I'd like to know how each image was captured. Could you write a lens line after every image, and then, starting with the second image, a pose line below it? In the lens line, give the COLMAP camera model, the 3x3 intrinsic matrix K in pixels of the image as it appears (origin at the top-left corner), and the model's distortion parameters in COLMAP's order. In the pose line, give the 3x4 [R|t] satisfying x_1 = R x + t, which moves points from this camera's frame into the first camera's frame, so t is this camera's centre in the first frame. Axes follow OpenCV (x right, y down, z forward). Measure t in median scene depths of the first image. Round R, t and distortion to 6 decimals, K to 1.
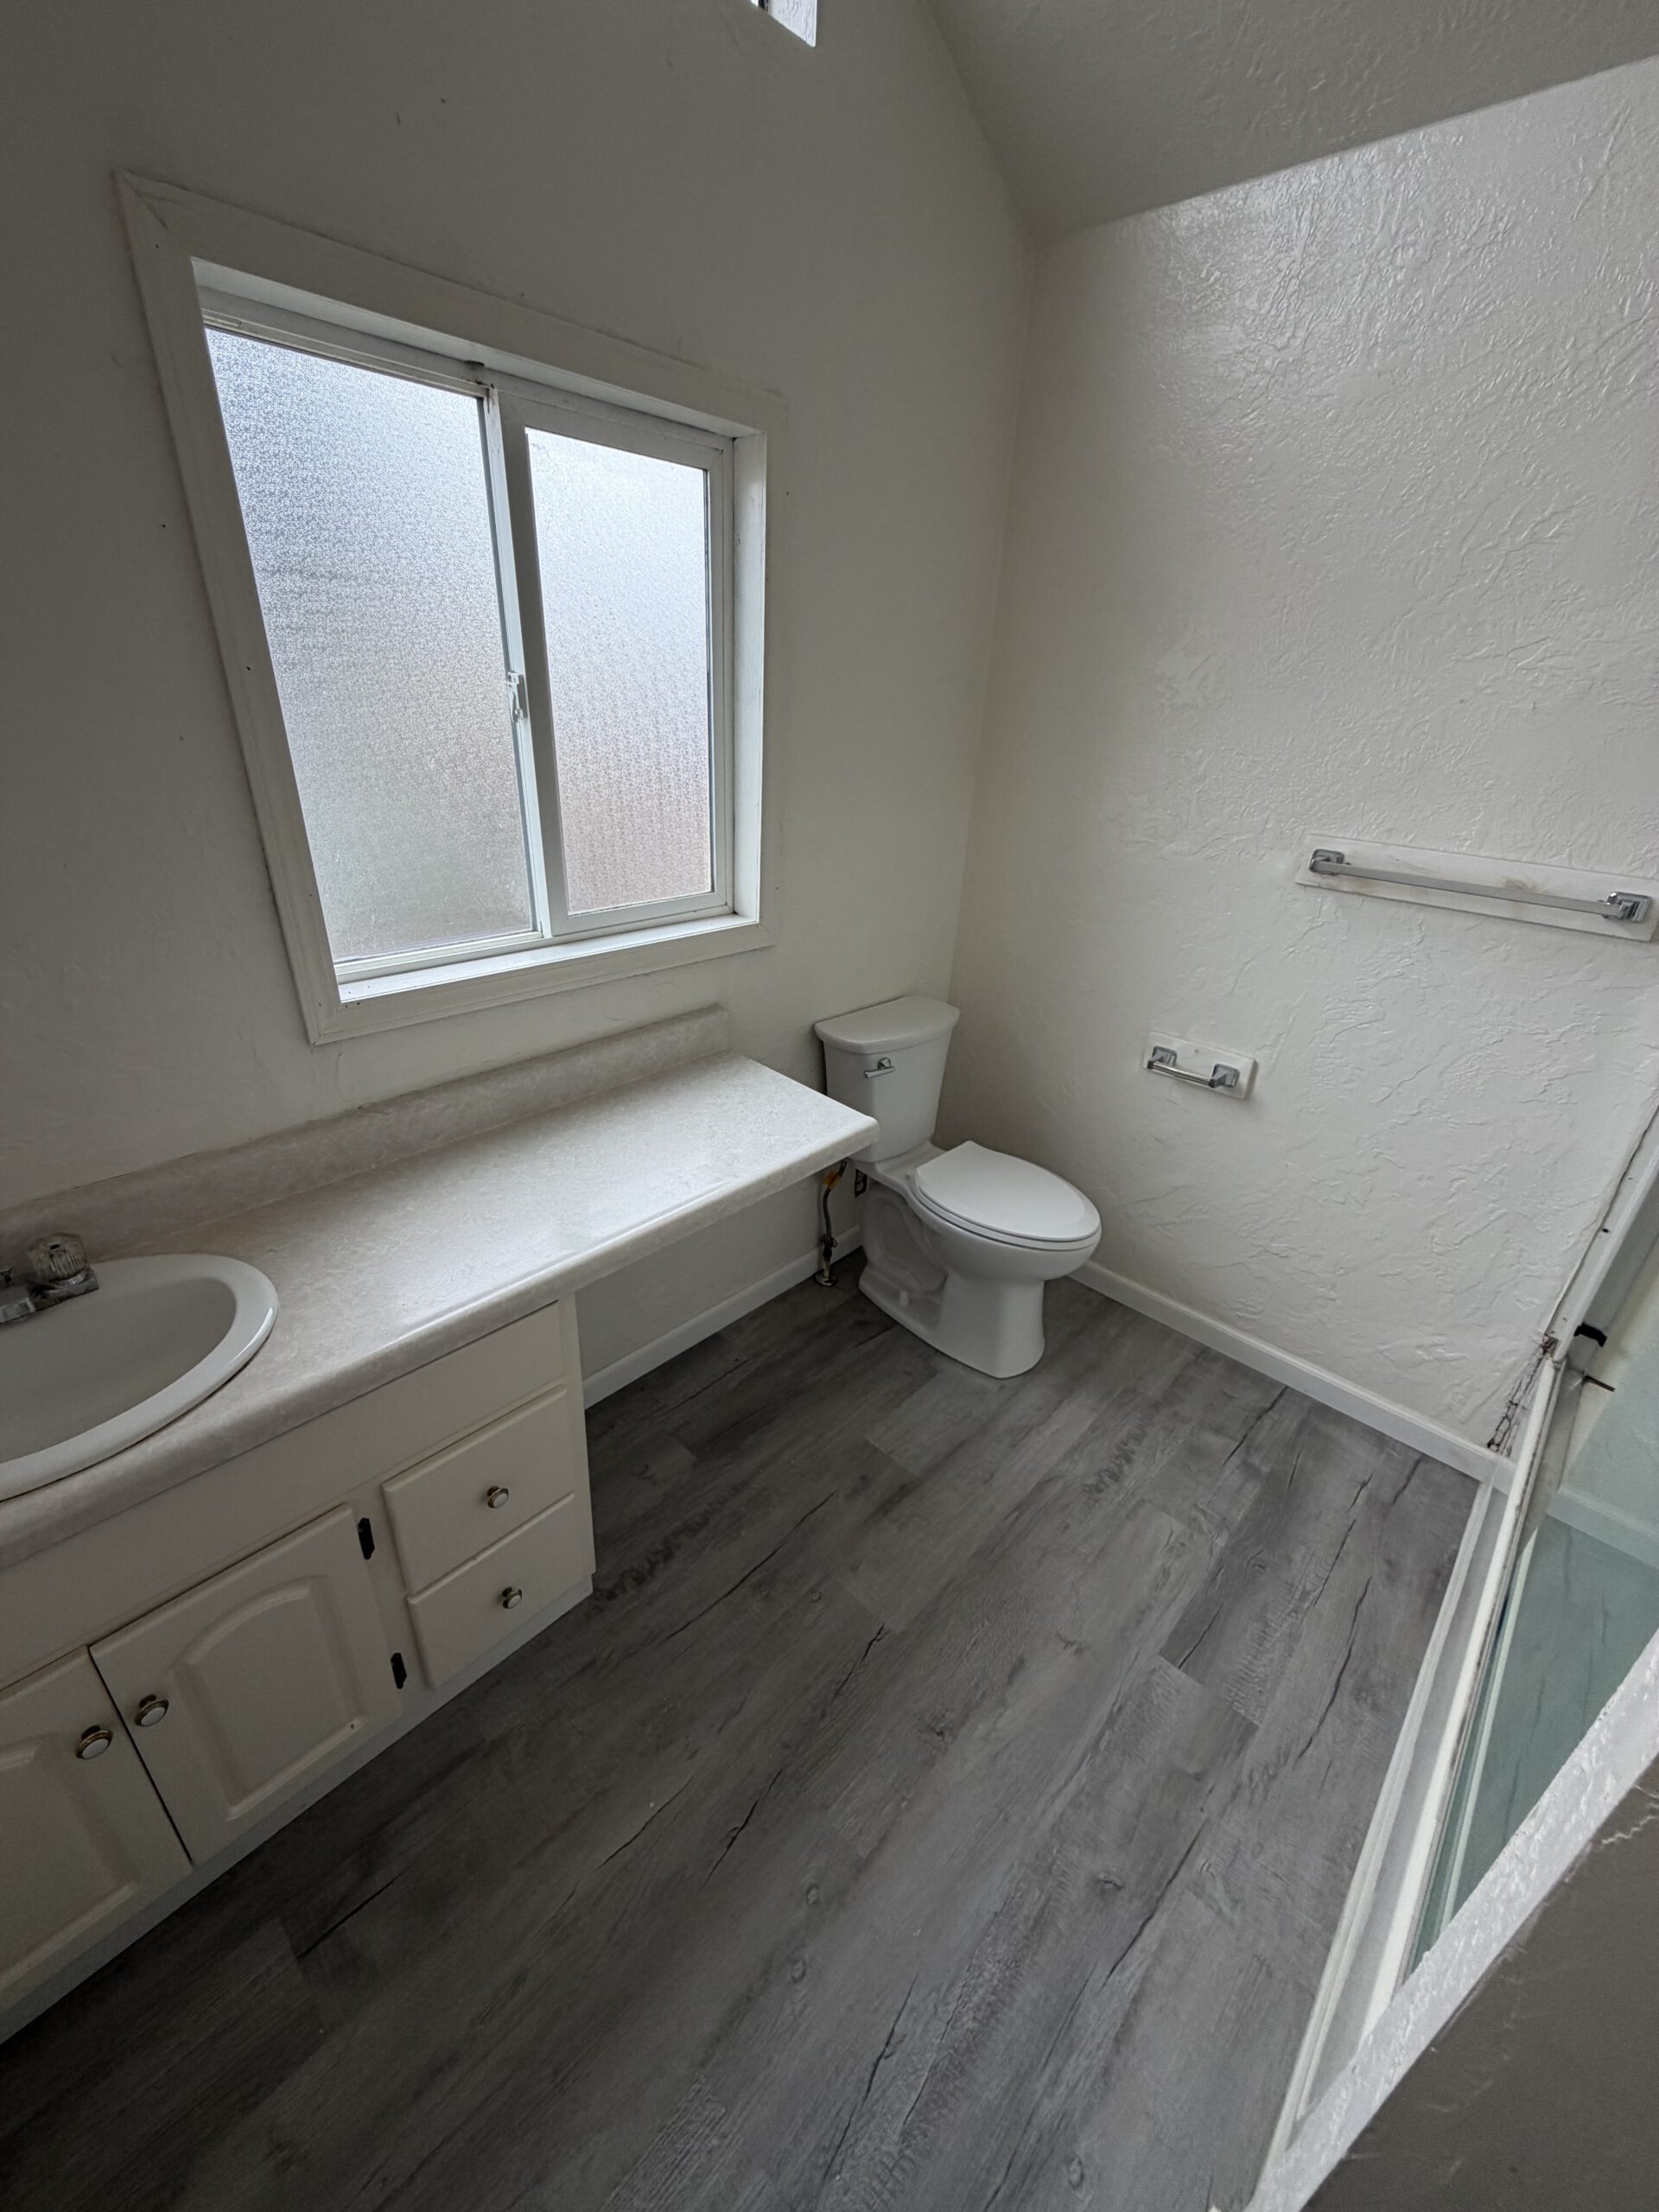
lens RADIAL K [[881.4, 0, 826.4], [0, 881.4, 1099.3], [0, 0, 1]] dist [-0.001918, -0.000013]
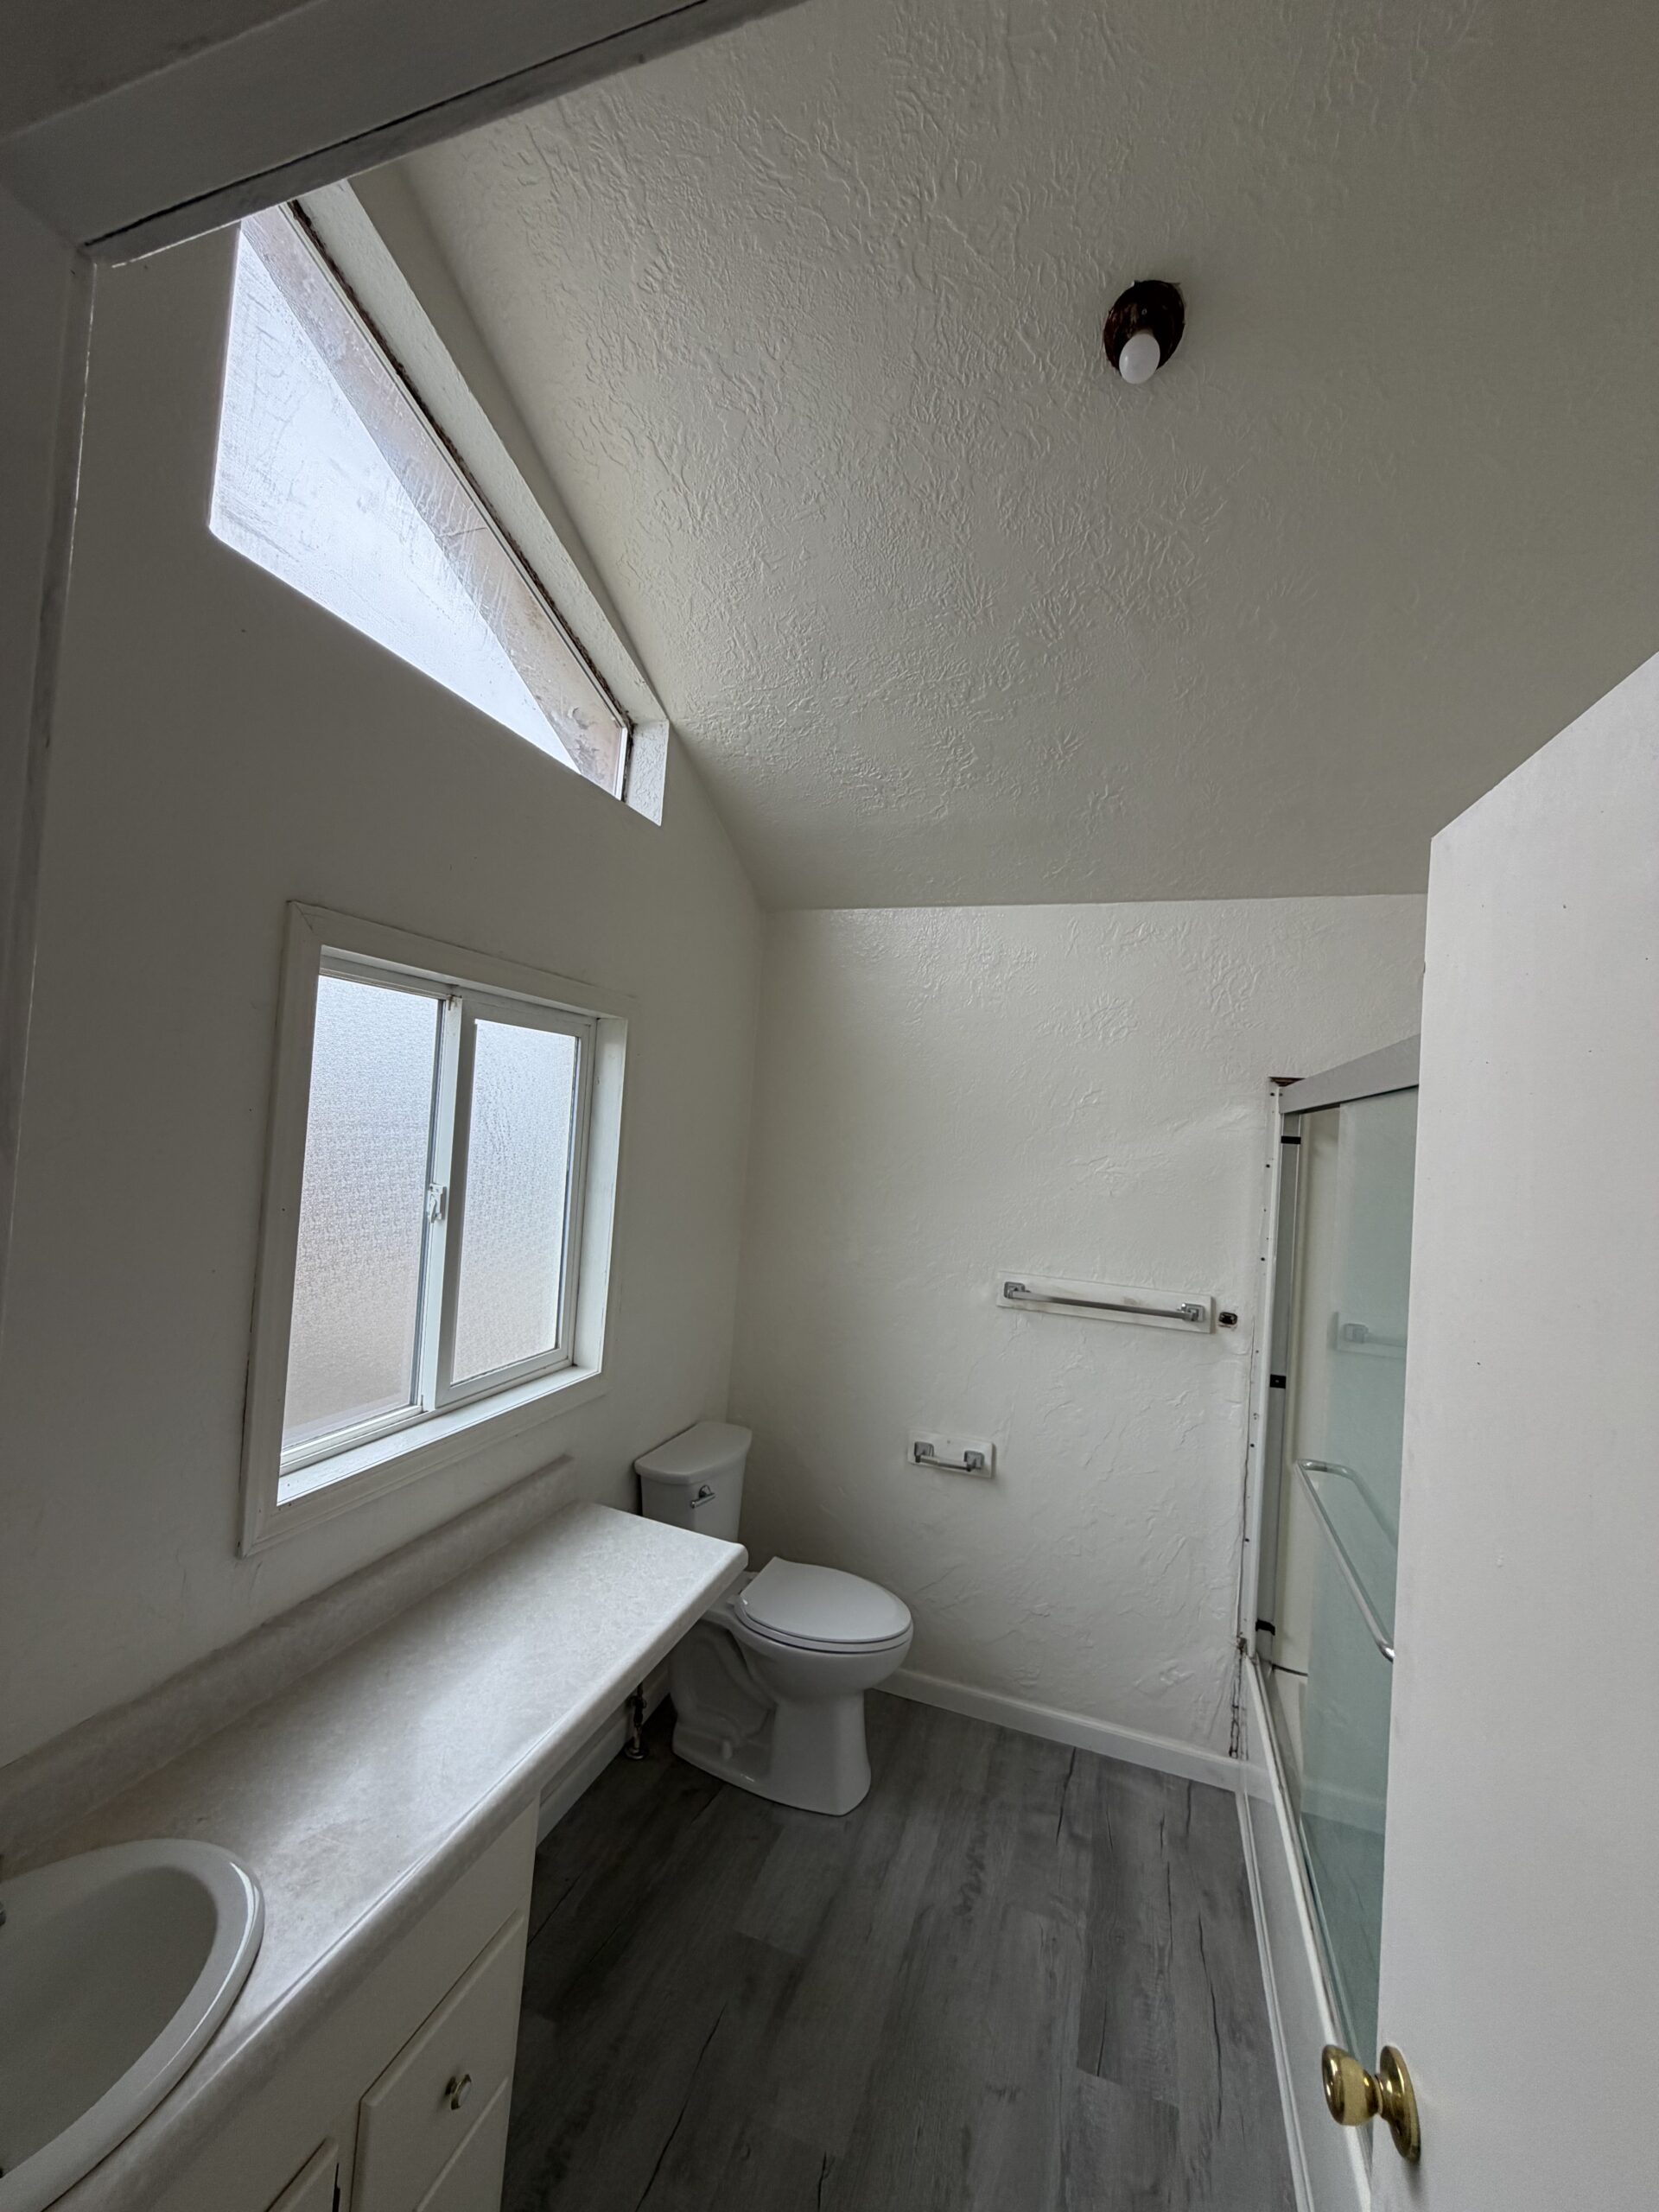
lens RADIAL K [[881.4, 0, 825.8], [0, 881.4, 1096.2], [0, 0, 1]] dist [-0.001918, -0.000013]
pose [[0.915668, 0.026265, 0.401077, -0.296229], [0.149973, 0.903471, -0.401557, -0.026248], [-0.372908, 0.427844, 0.823340, -0.199683]]
